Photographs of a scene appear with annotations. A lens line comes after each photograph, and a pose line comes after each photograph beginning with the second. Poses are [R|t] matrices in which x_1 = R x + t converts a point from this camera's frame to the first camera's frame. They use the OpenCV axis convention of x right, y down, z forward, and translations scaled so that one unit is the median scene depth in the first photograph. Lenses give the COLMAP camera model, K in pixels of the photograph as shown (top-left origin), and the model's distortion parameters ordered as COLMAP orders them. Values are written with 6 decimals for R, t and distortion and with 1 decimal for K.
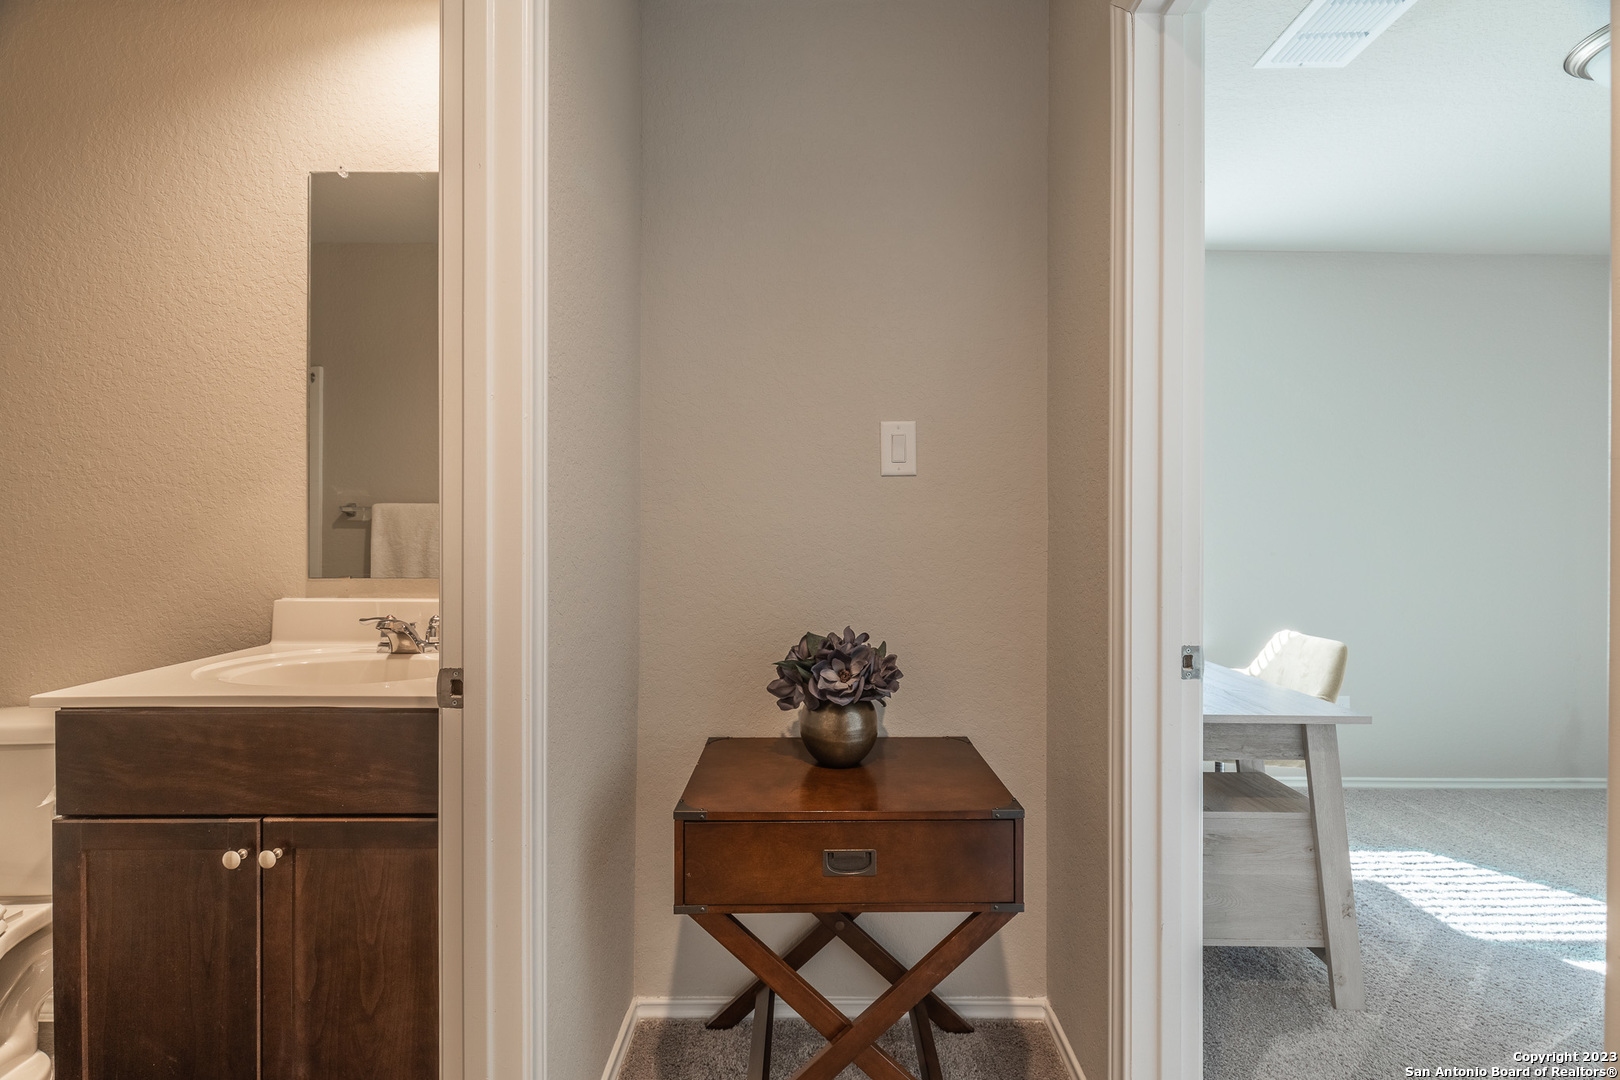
lens RADIAL K [[763.3, 0, 822.6], [0, 763.3, 514.0], [0, 0, 1]] dist [0.003008, 0.000117]
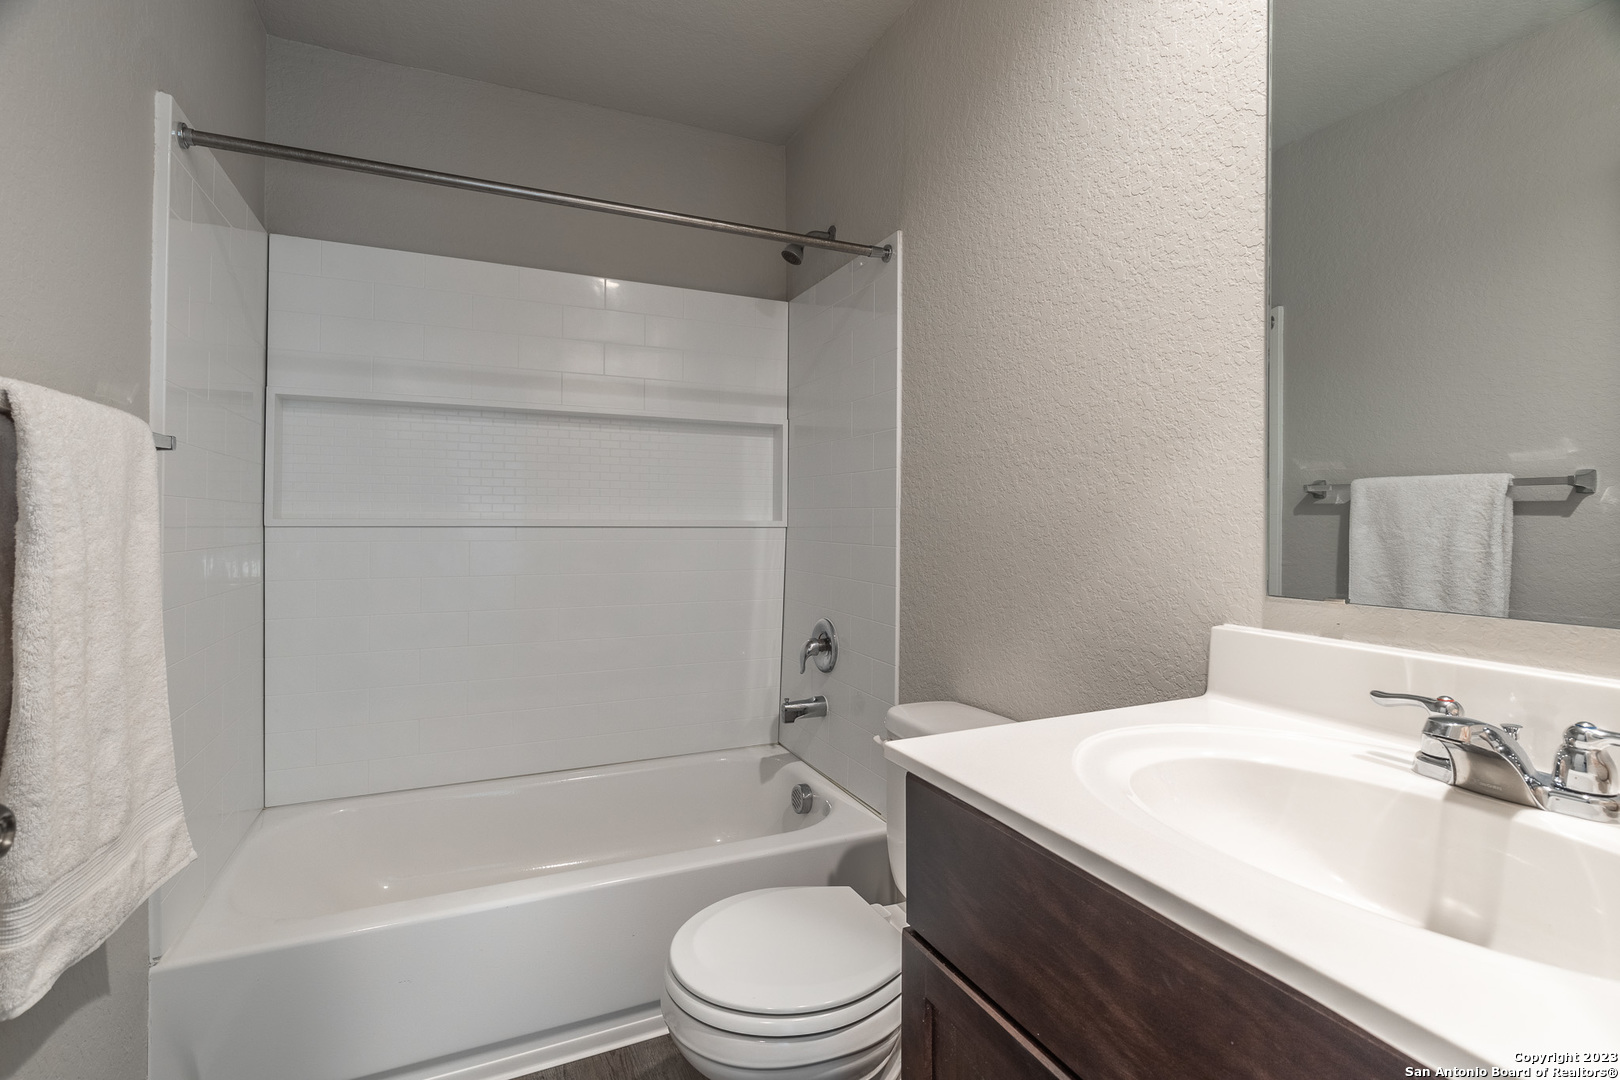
lens RADIAL K [[726.6, 0, 775.2], [0, 726.6, 539.9], [0, 0, 1]] dist [-0.000924, -0.000506]
pose [[0.382462, 0.025419, -0.923622, -0.297116], [0.019281, 0.999184, 0.035483, 0.014344], [0.923770, -0.031379, 0.381660, 0.431395]]
